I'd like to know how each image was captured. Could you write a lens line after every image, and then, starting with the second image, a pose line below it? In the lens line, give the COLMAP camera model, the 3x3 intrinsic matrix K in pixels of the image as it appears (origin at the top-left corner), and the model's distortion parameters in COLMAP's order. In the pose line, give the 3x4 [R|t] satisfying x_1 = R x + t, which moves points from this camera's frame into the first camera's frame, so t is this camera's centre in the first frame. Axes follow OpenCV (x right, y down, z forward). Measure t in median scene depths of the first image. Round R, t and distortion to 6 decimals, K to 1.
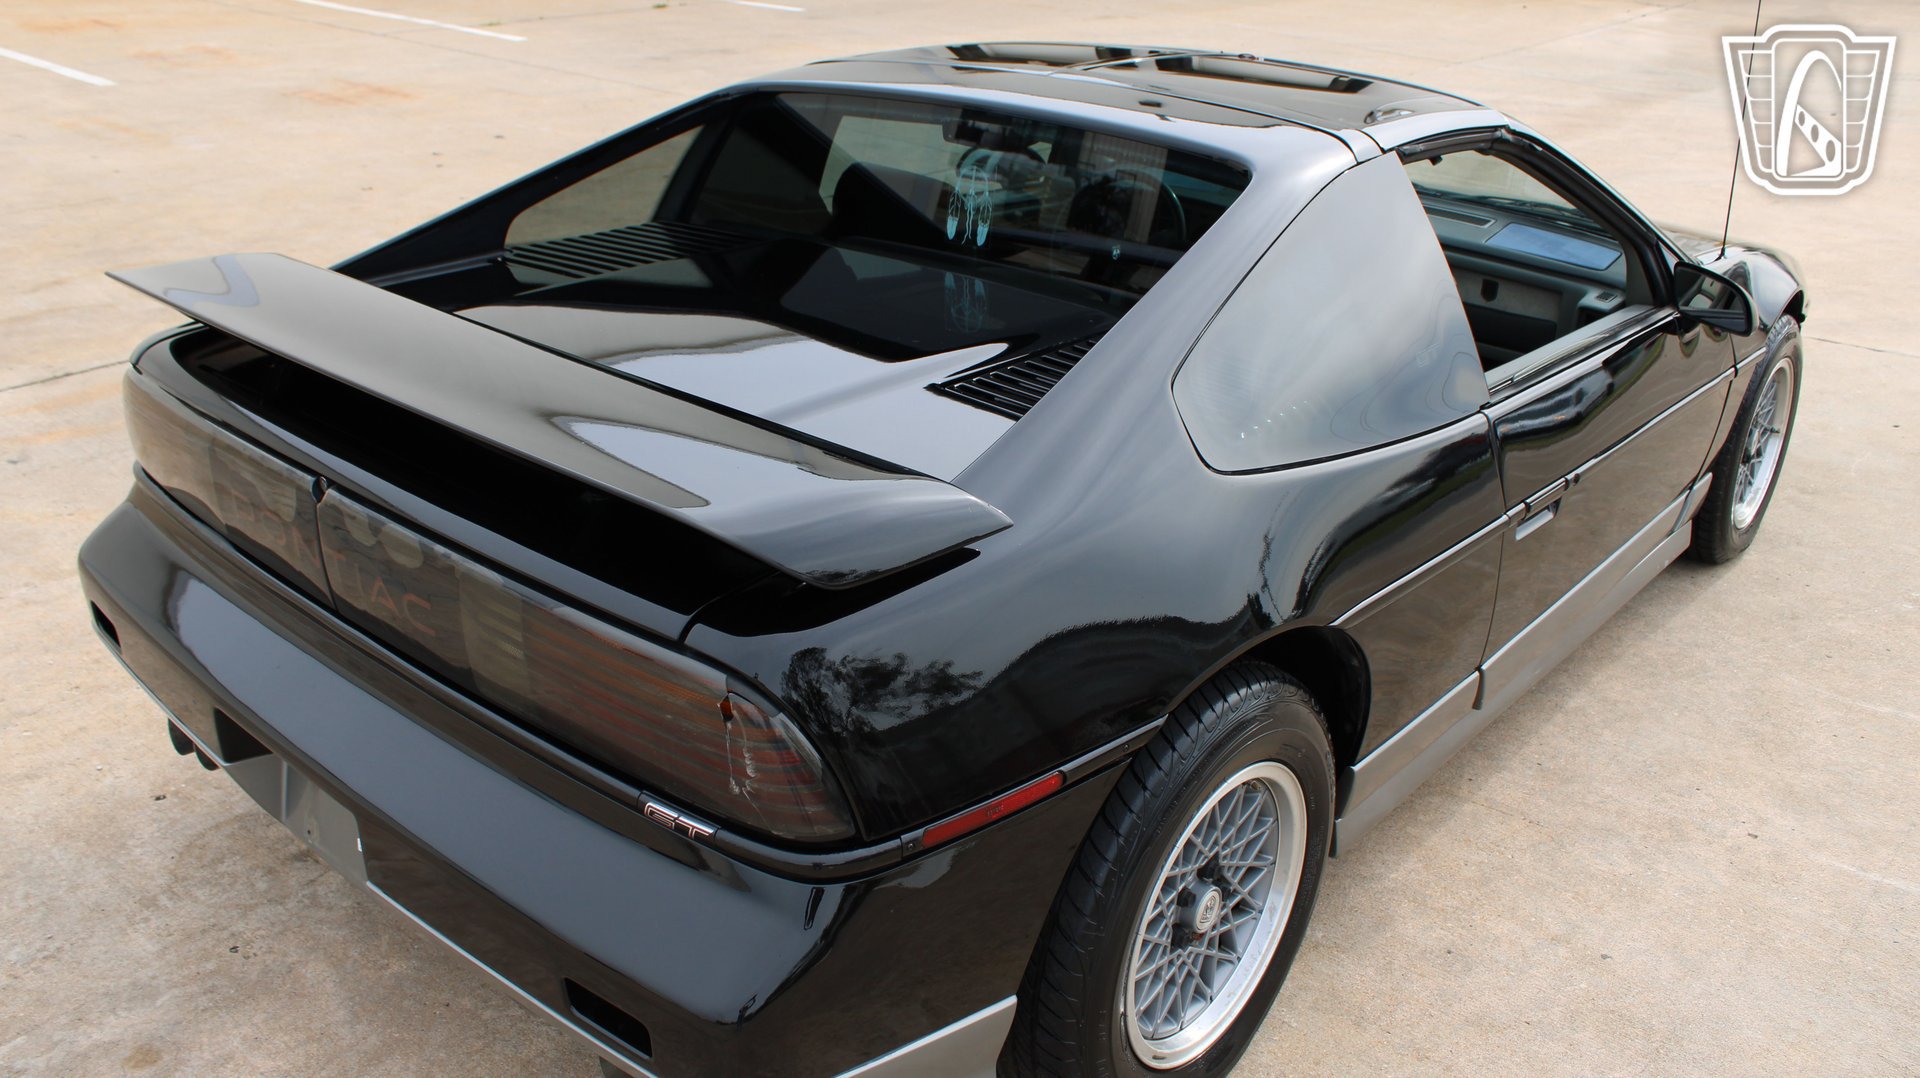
lens RADIAL K [[1599.2, 0, 947.8], [0, 1599.2, 514.7], [0, 0, 1]] dist [-0.169831, 0.157414]
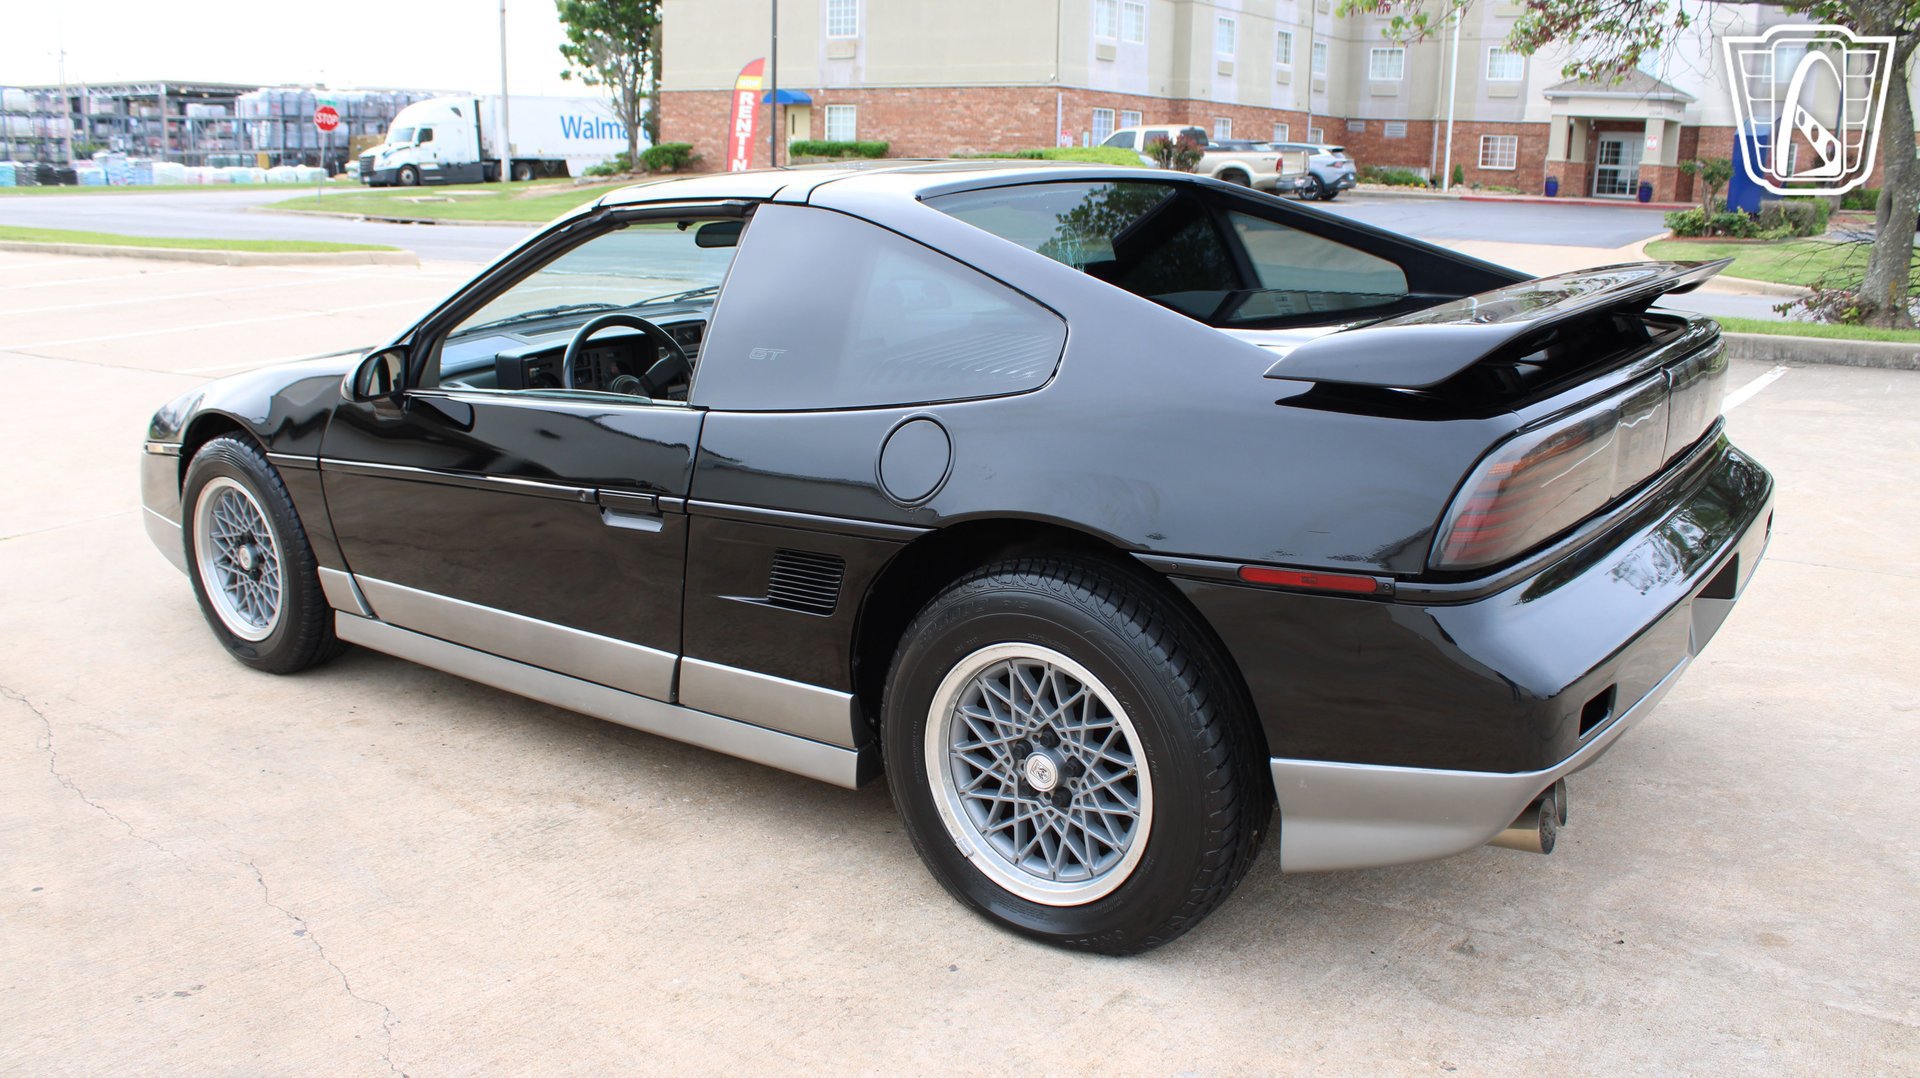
lens RADIAL K [[1599.2, 0, 947.8], [0, 1599.2, 514.7], [0, 0, 1]] dist [-0.169831, 0.157414]
pose [[-0.084412, -0.232793, 0.968856, -1.371711], [0.409304, 0.878407, 0.246721, -0.409212], [-0.908485, 0.417383, 0.021135, 1.281734]]
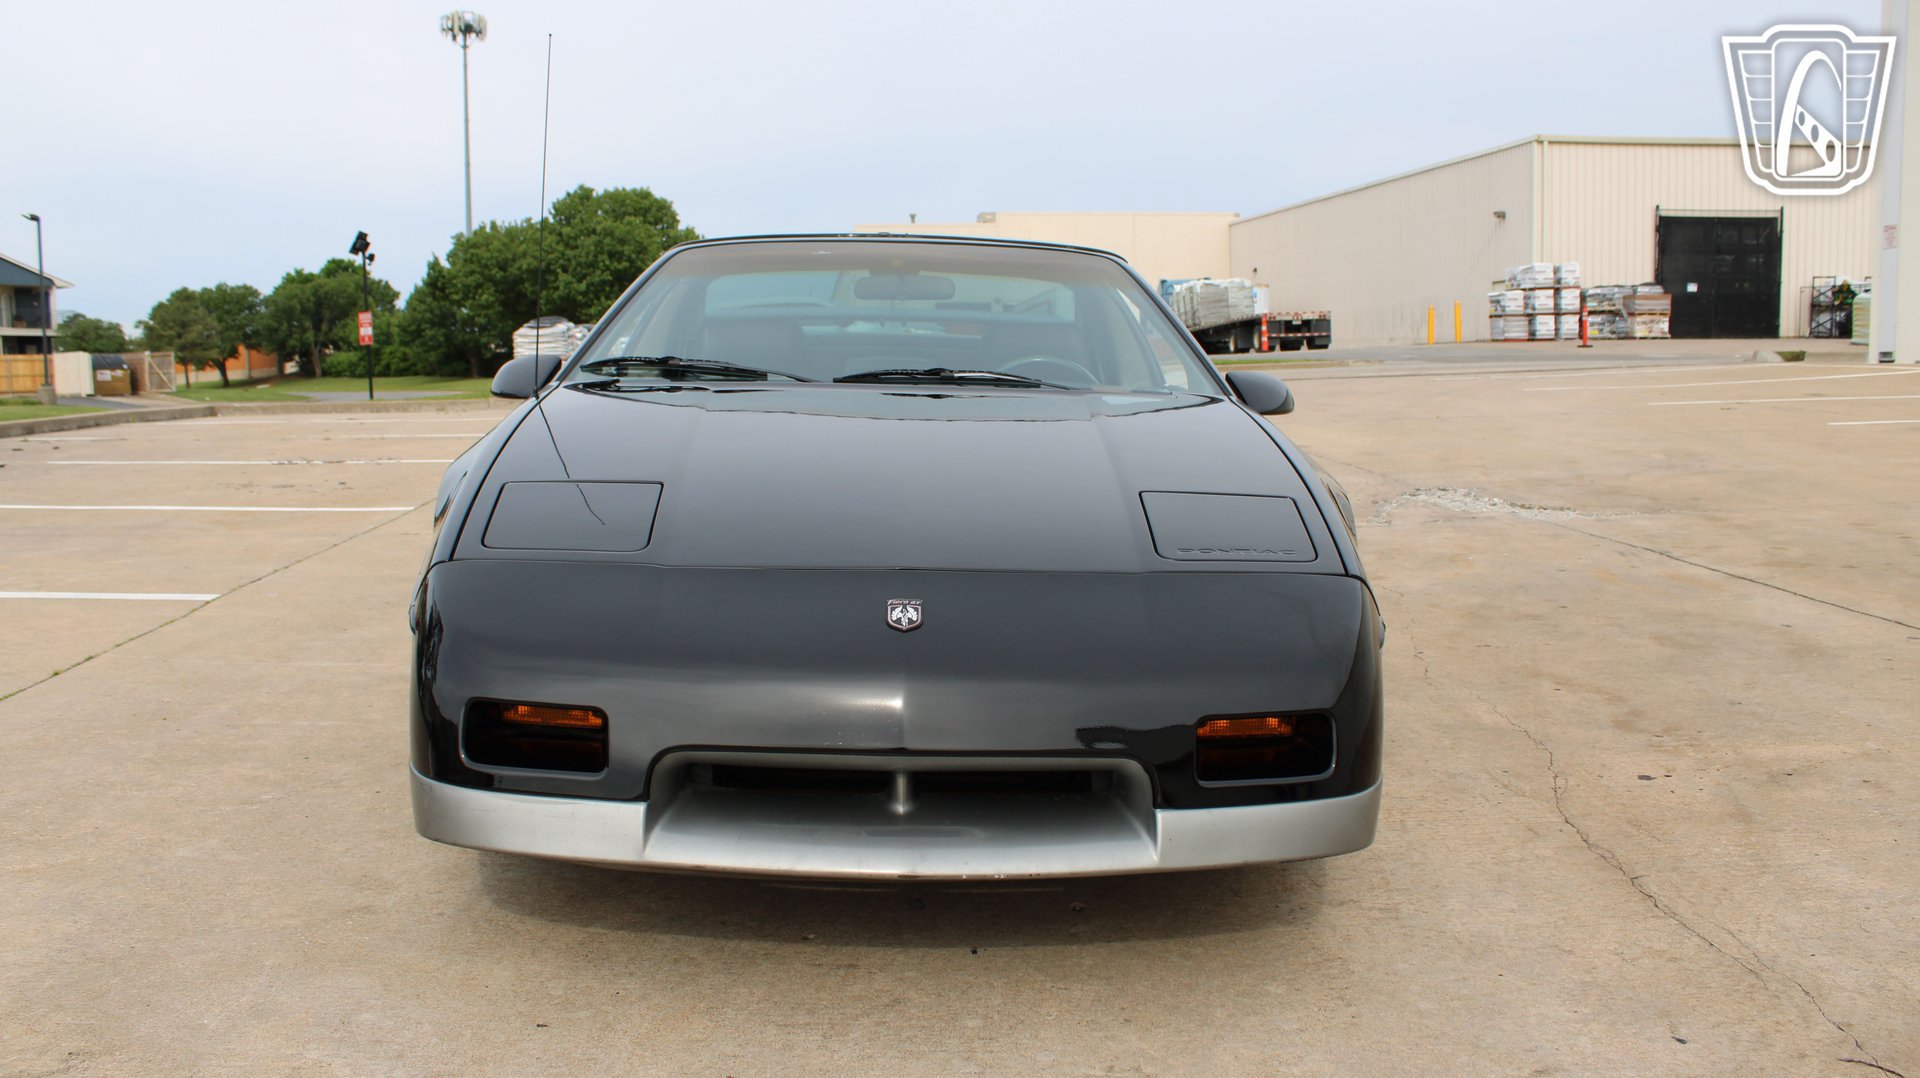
lens RADIAL K [[1586.1, 0, 947.4], [0, 1586.1, 519.5], [0, 0, 1]] dist [-0.170664, 0.153821]
pose [[-0.709098, 0.059677, -0.702580, 1.458191], [-0.302217, 0.874525, 0.379303, -0.794114], [0.637059, 0.481295, -0.602088, 2.568687]]
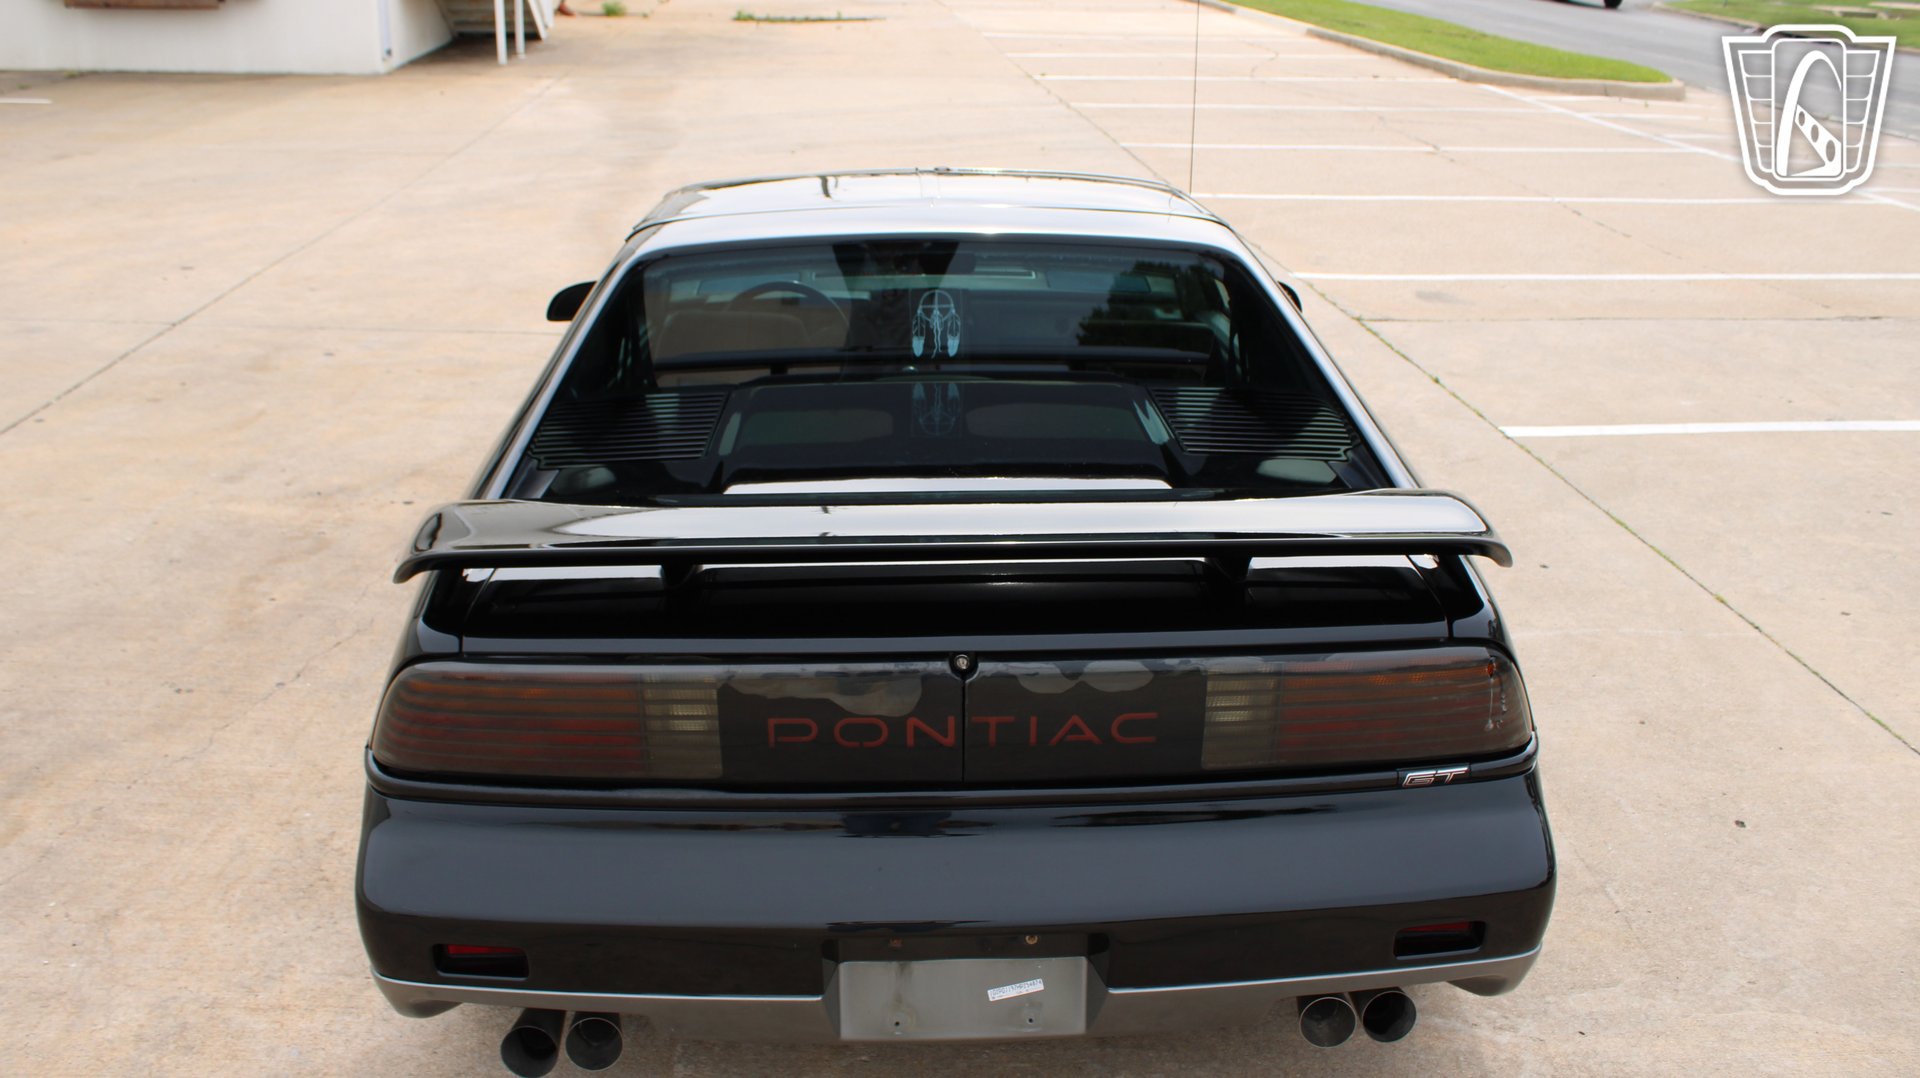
lens RADIAL K [[1586.1, 0, 947.4], [0, 1586.1, 519.5], [0, 0, 1]] dist [-0.170664, 0.153821]
pose [[0.716272, -0.254137, 0.649899, -0.859215], [0.280060, 0.957722, 0.065847, -0.147742], [-0.639157, 0.134846, 0.757162, 0.156690]]
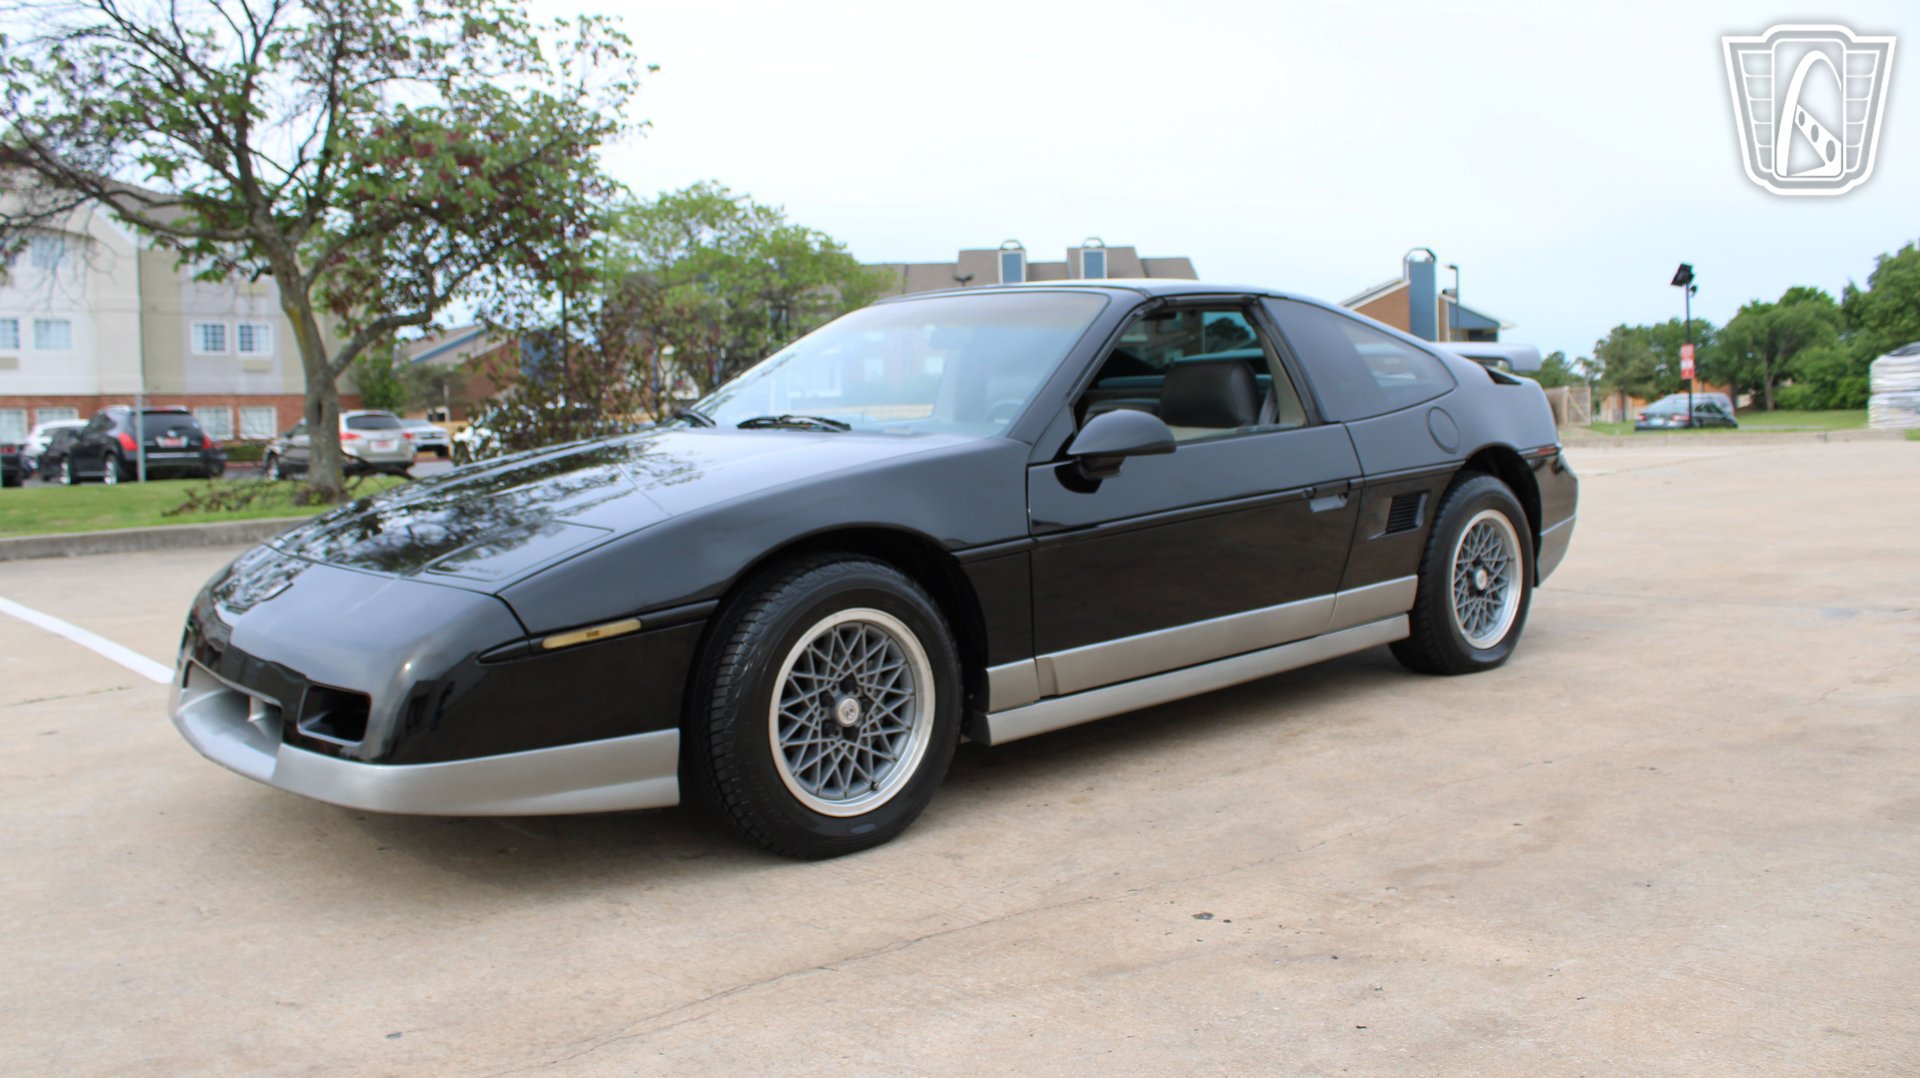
lens RADIAL K [[1586.1, 0, 947.4], [0, 1586.1, 519.5], [0, 0, 1]] dist [-0.170664, 0.153821]
pose [[-0.993066, 0.005750, 0.117414, 0.052535], [0.061395, 0.877127, 0.476318, -1.053093], [-0.100248, 0.480224, -0.871398, 3.119185]]
